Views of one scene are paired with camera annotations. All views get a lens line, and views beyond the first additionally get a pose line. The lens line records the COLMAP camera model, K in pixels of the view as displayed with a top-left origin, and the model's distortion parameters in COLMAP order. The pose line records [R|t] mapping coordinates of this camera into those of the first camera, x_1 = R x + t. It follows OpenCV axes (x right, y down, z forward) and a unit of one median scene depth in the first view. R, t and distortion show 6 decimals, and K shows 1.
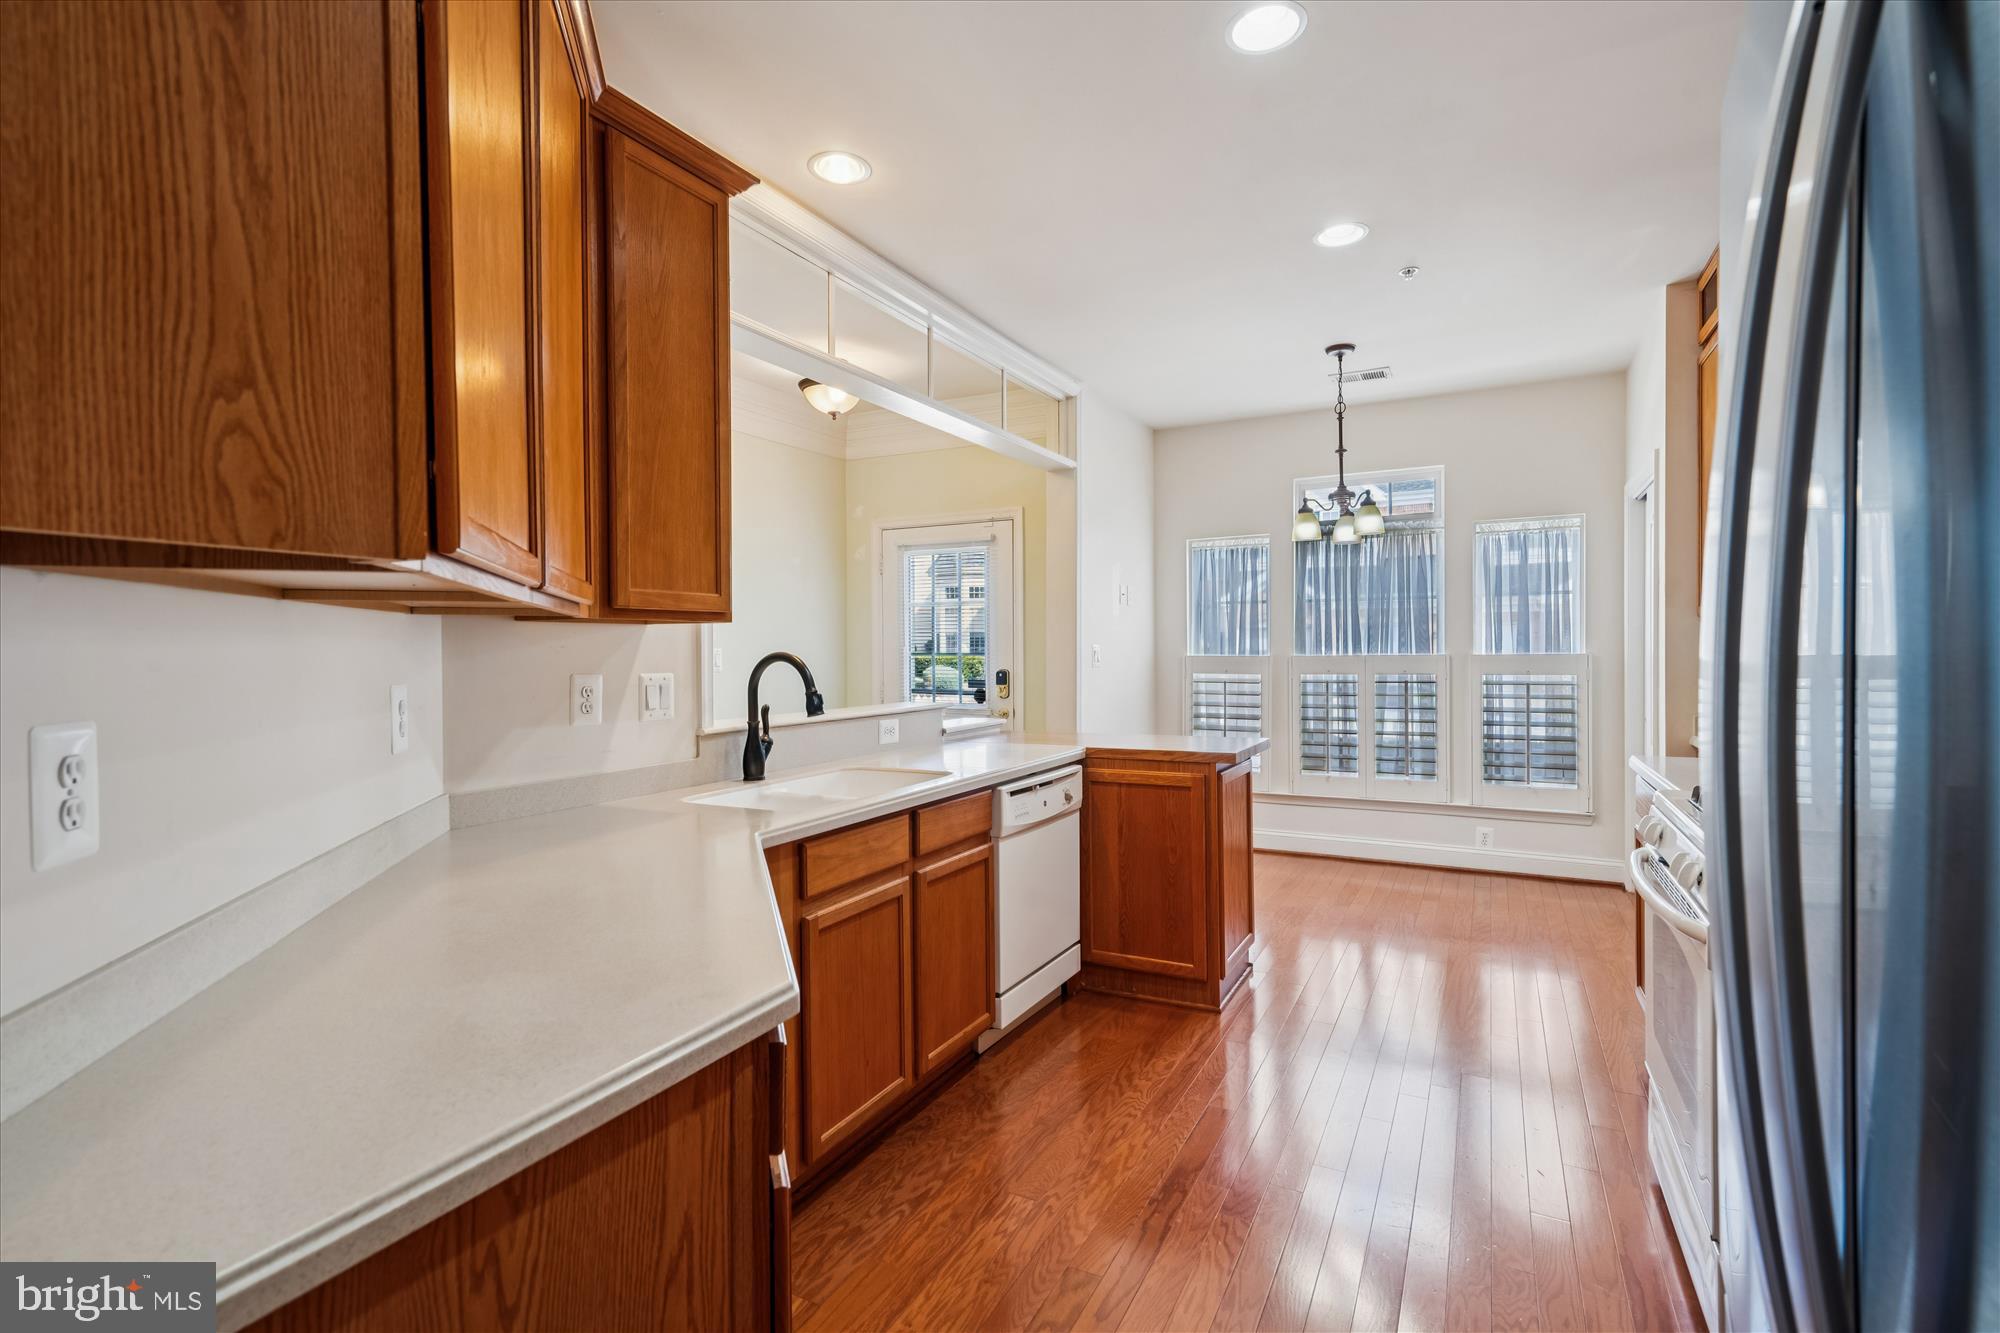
lens RADIAL K [[923.7, 0, 987.0], [0, 923.7, 653.0], [0, 0, 1]] dist [0.001979, 0.004894]
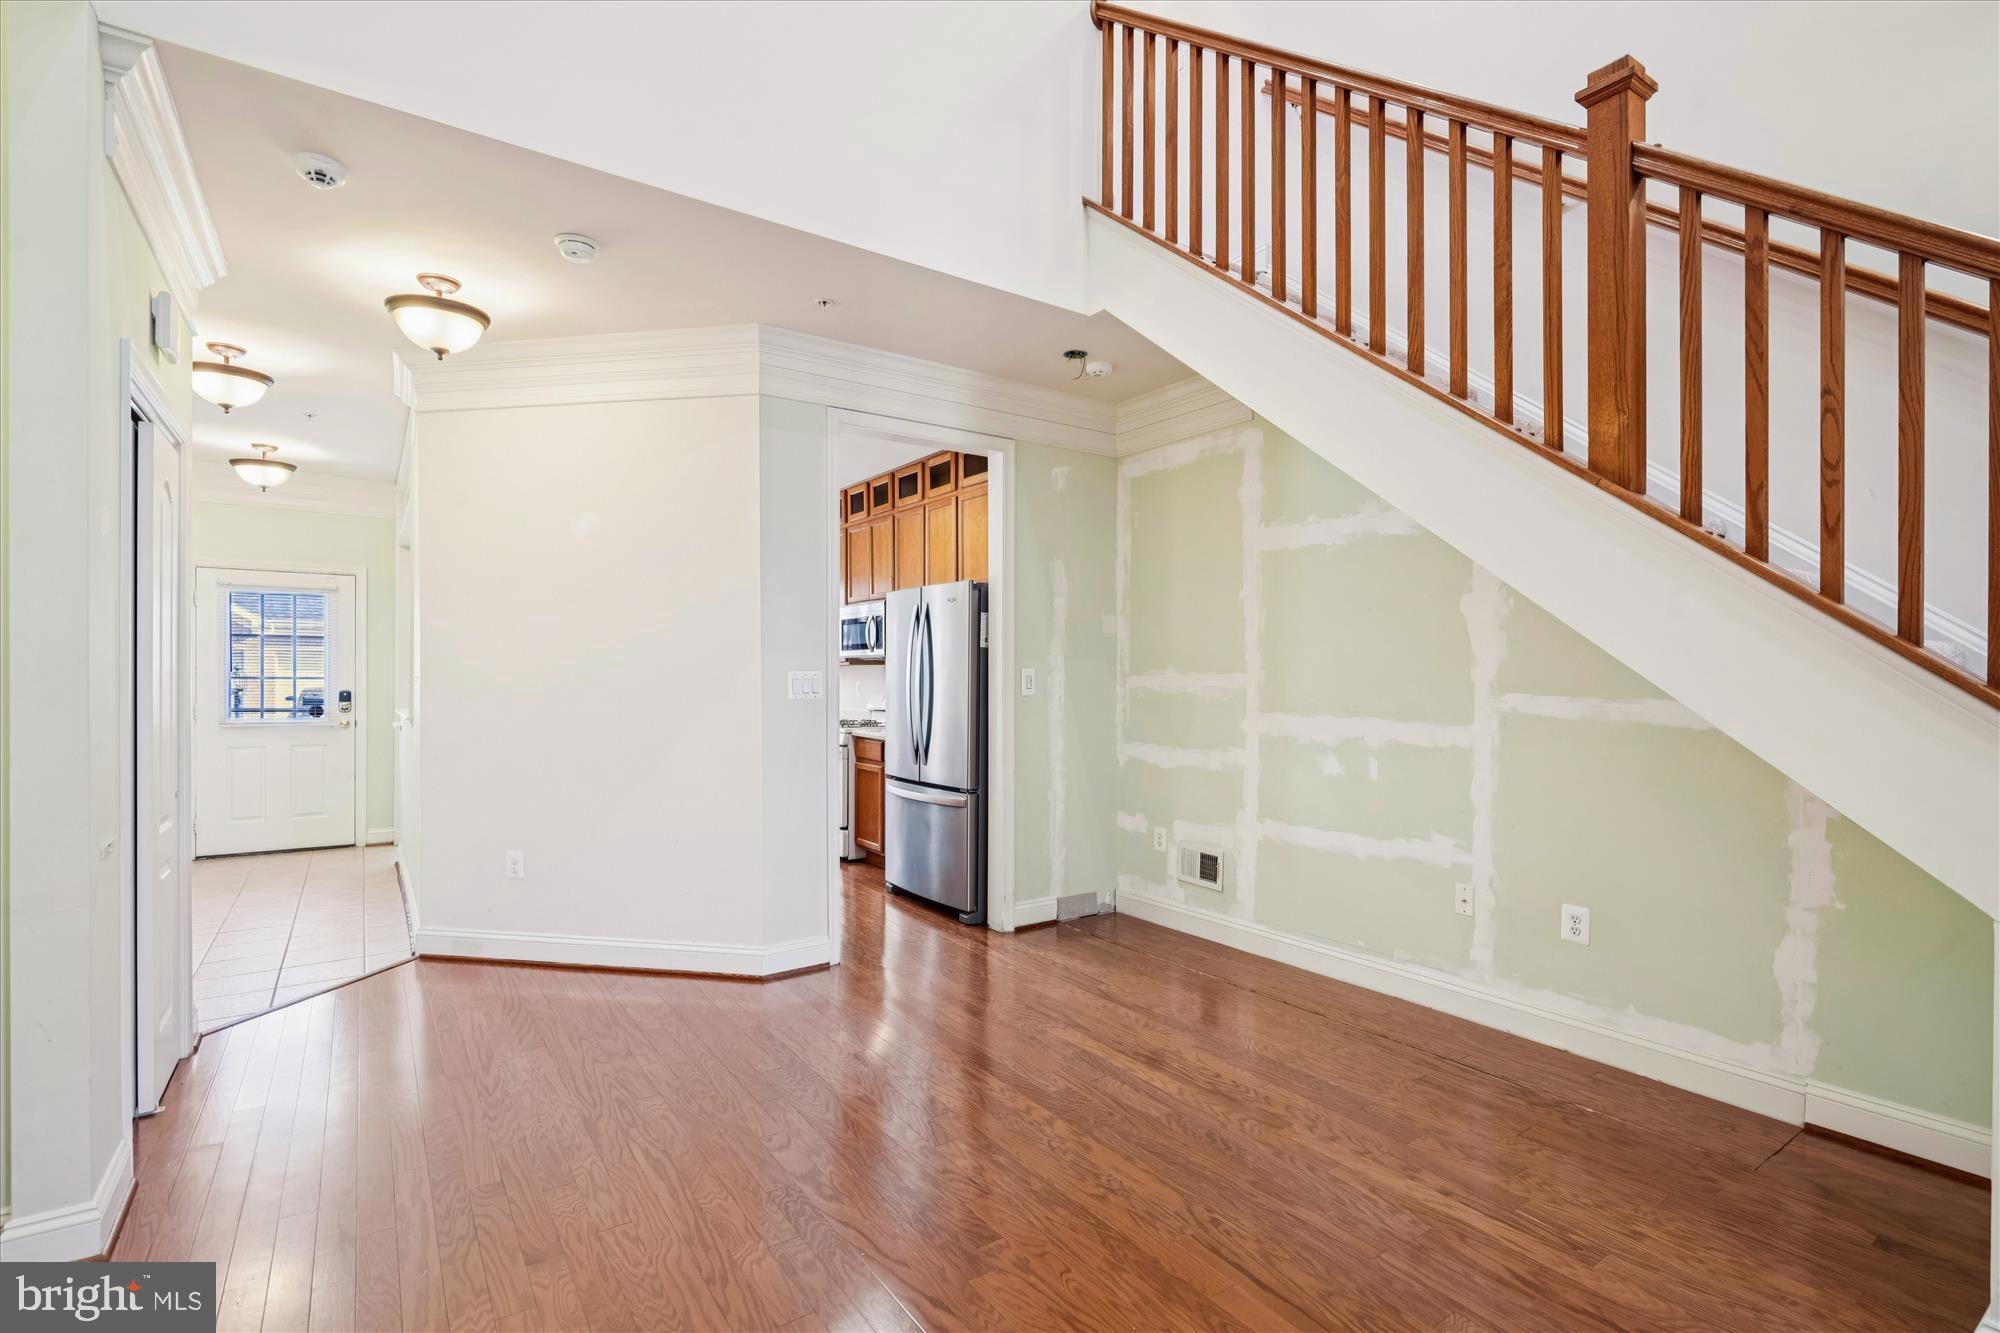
lens RADIAL K [[923.7, 0, 998.5], [0, 923.7, 665.6], [0, 0, 1]] dist [0.001979, 0.004894]
pose [[0.454930, 0.010433, 0.890466, -1.127710], [-0.001123, 0.999937, -0.011143, -0.005748], [-0.890527, 0.004069, 0.454913, -0.640788]]
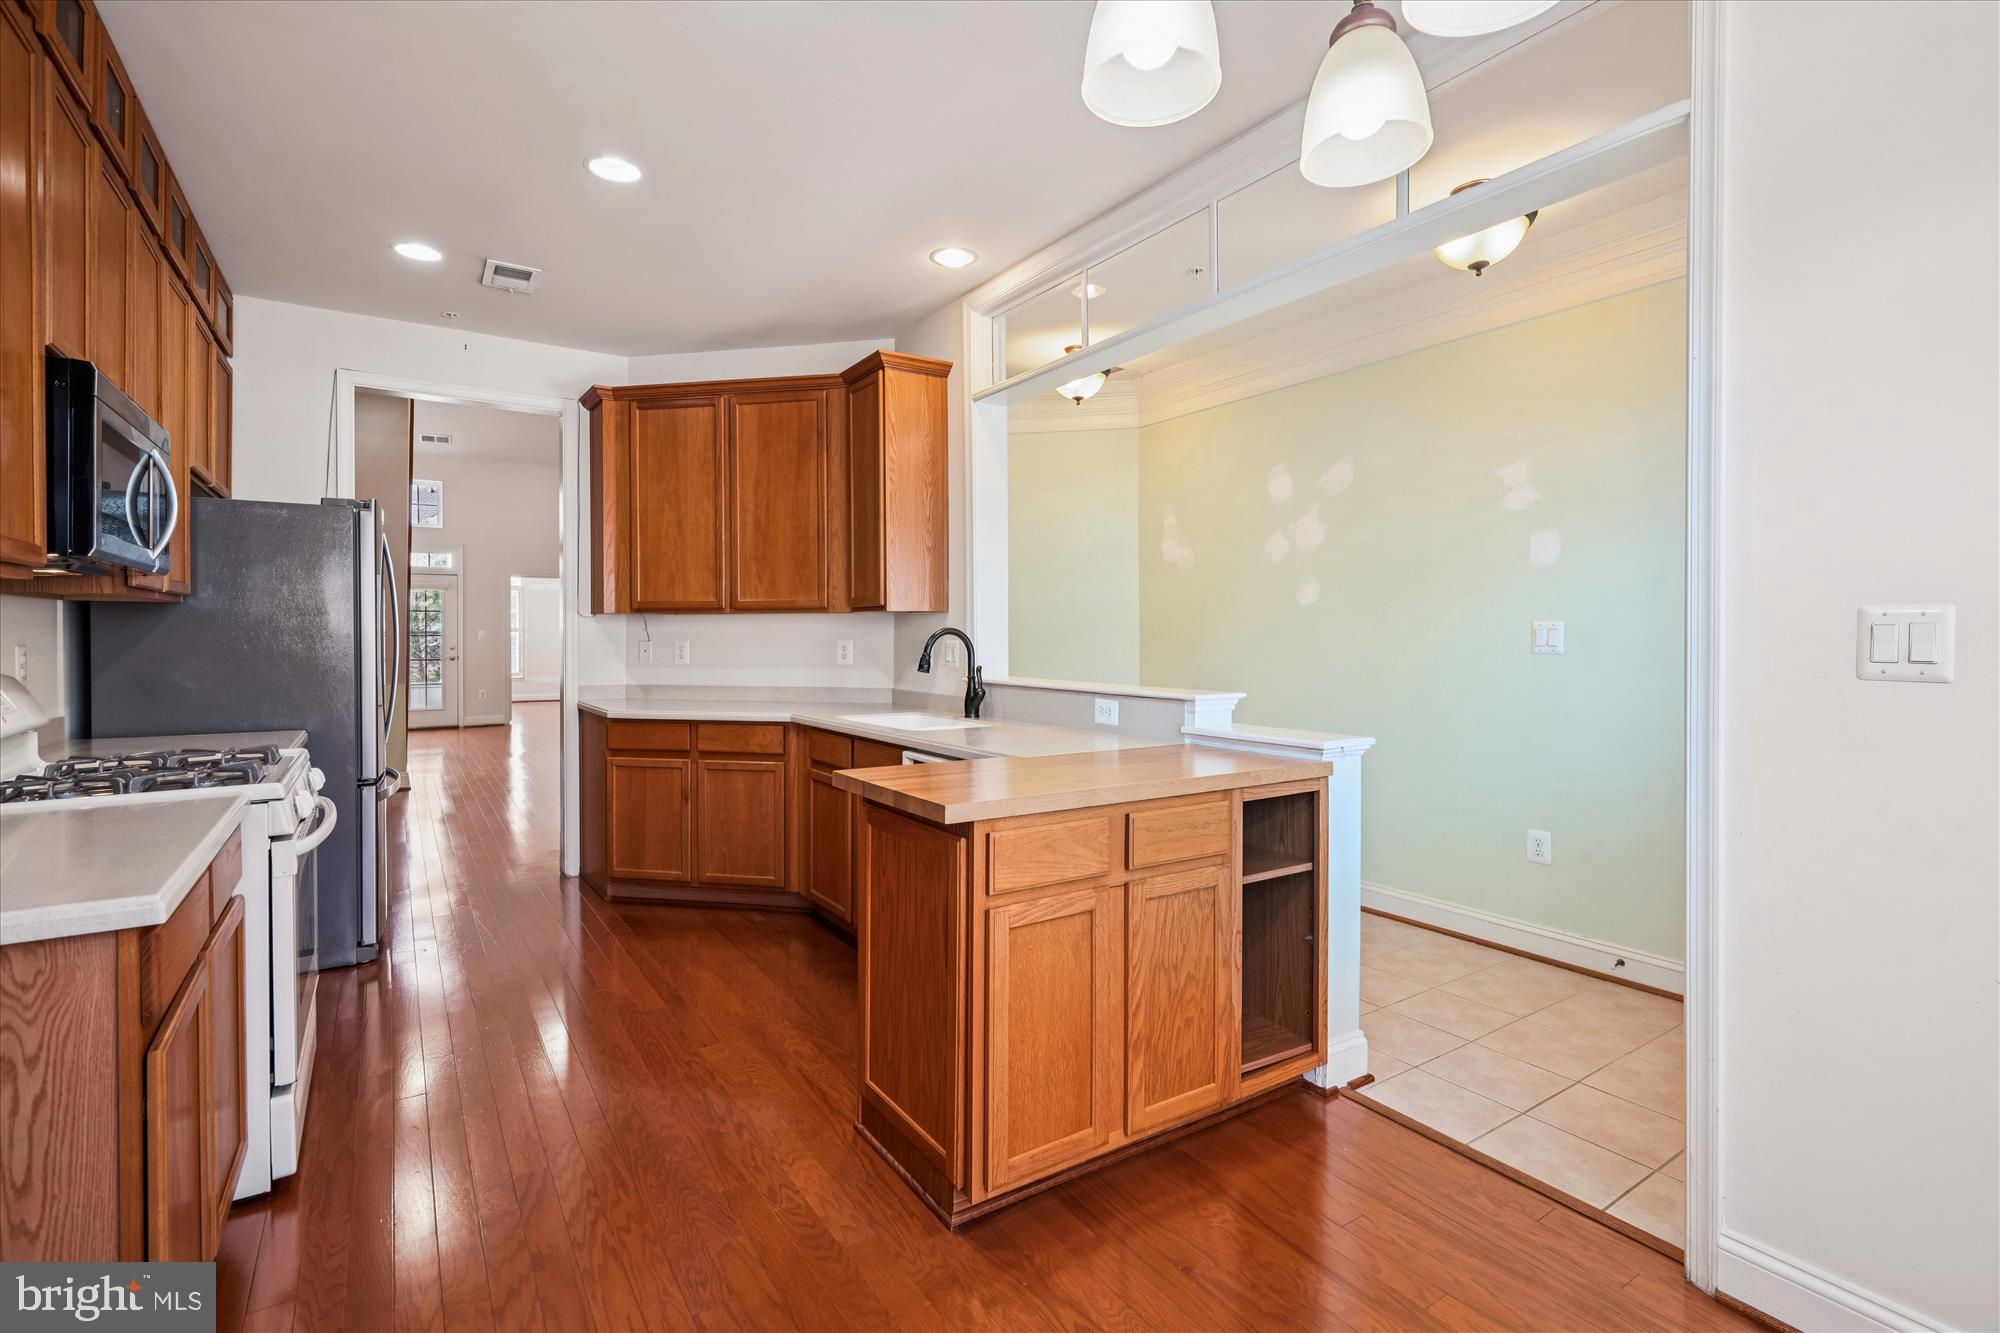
lens RADIAL K [[923.7, 0, 996.5], [0, 923.7, 643.0], [0, 0, 1]] dist [0.001979, 0.004894]
pose [[-0.470830, 0.017391, -0.882052, 0.789579], [-0.001137, 0.999793, 0.020320, -0.005249], [0.882223, 0.010570, -0.470713, 1.361207]]
